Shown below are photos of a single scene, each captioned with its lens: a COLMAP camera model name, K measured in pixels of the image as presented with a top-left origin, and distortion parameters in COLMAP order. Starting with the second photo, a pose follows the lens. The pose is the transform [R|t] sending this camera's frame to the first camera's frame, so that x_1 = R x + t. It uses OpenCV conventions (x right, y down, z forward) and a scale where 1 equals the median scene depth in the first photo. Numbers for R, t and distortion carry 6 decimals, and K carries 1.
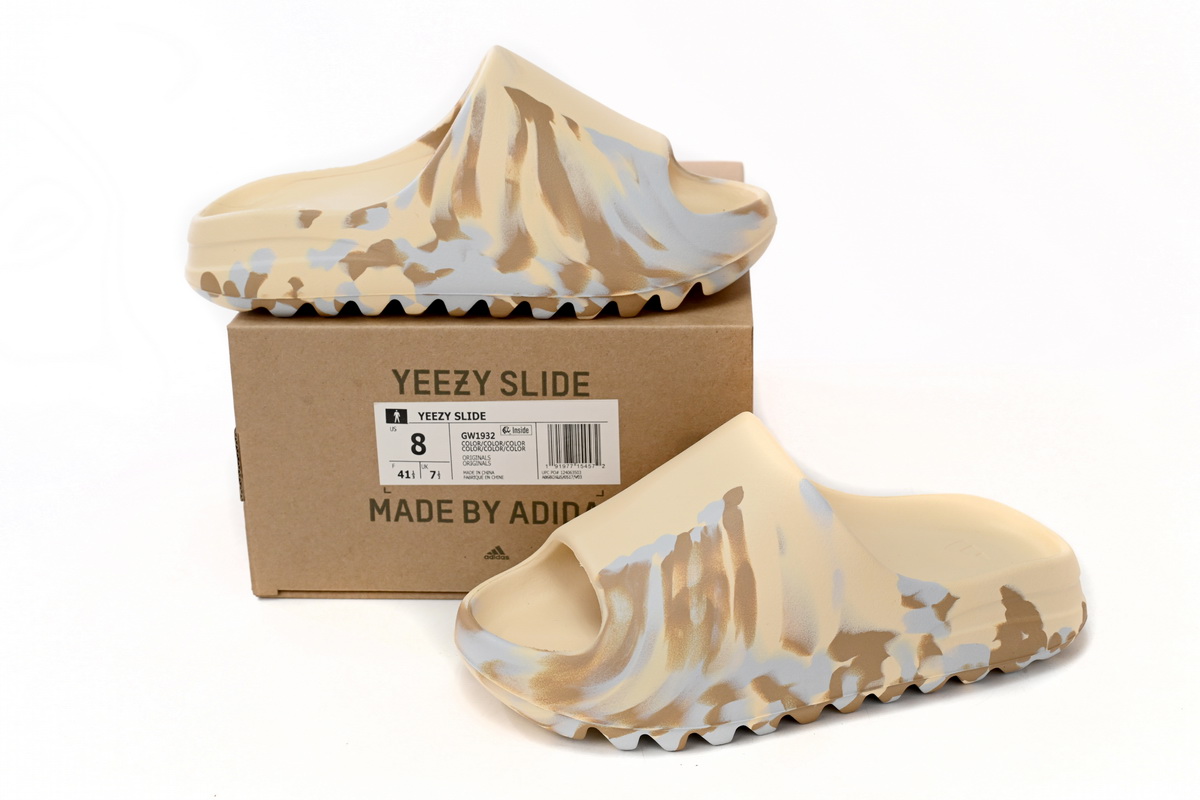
lens RADIAL K [[1748.7, 0, 601.7], [0, 1748.7, 402.1], [0, 0, 1]] dist [0.039925, 0.000000]
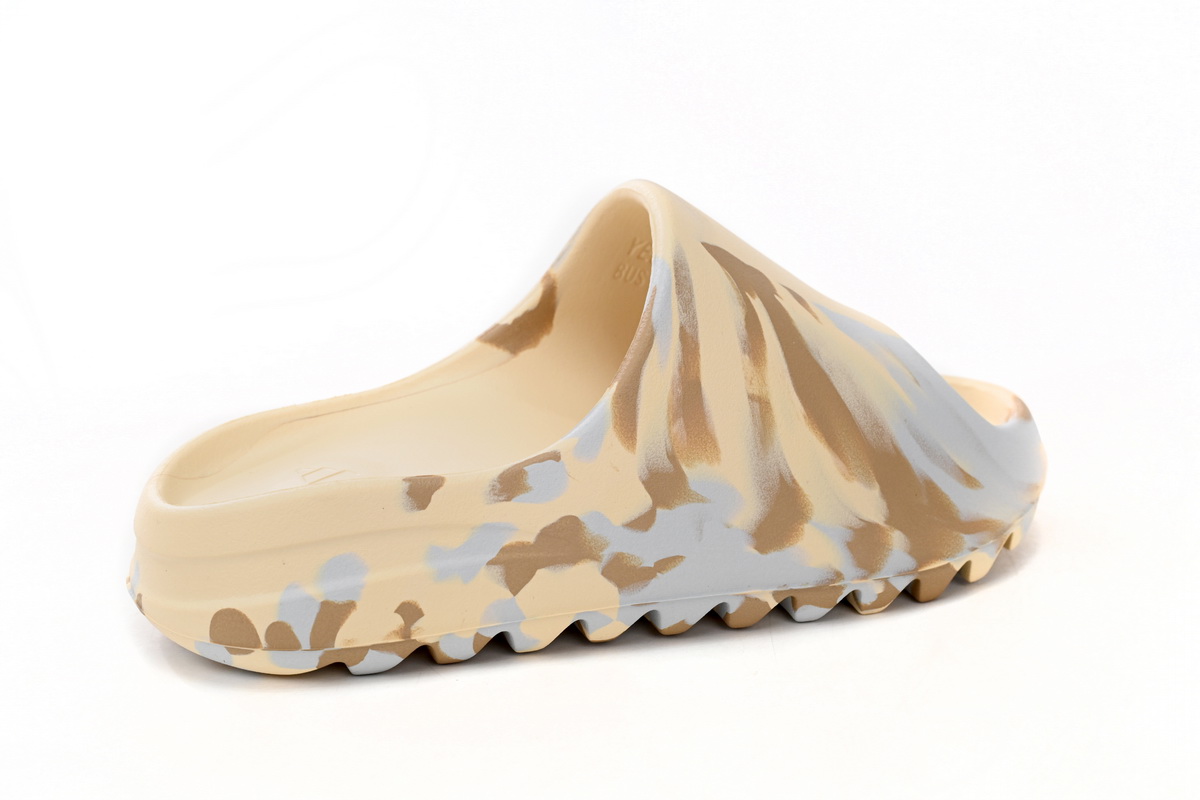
lens RADIAL K [[1710.3, 0, 599.0], [0, 1710.3, 395.5], [0, 0, 1]] dist [-0.030623, 0.000000]
pose [[0.925433, -0.073530, 0.371709, -0.314413], [0.111664, 0.990349, -0.082101, -0.084980], [-0.362084, 0.117485, 0.924712, 0.482344]]
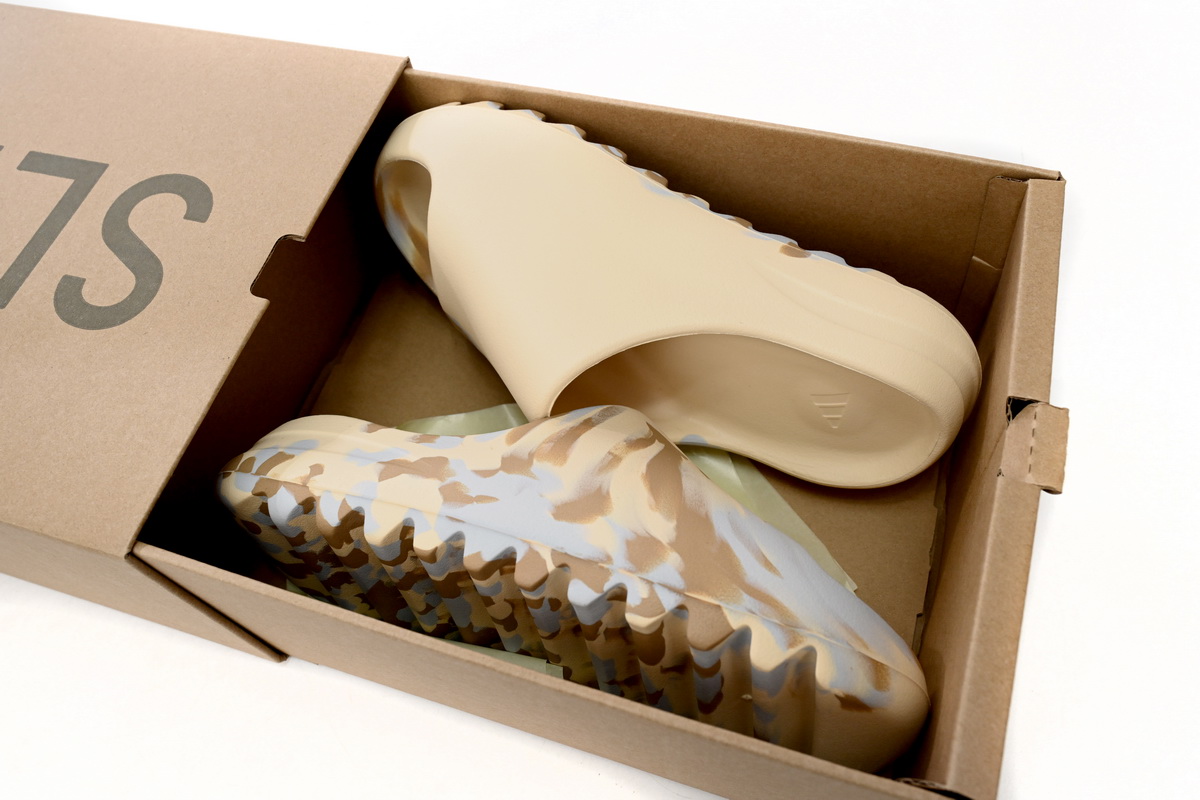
lens RADIAL K [[905.1, 0, 599.6], [0, 905.1, 398.5], [0, 0, 1]] dist [-0.003351, -0.001315]
pose [[0.917646, 0.244928, -0.312947, 0.066235], [-0.395803, 0.492826, -0.774895, 0.186737], [-0.035565, 0.834945, 0.549183, 0.745443]]
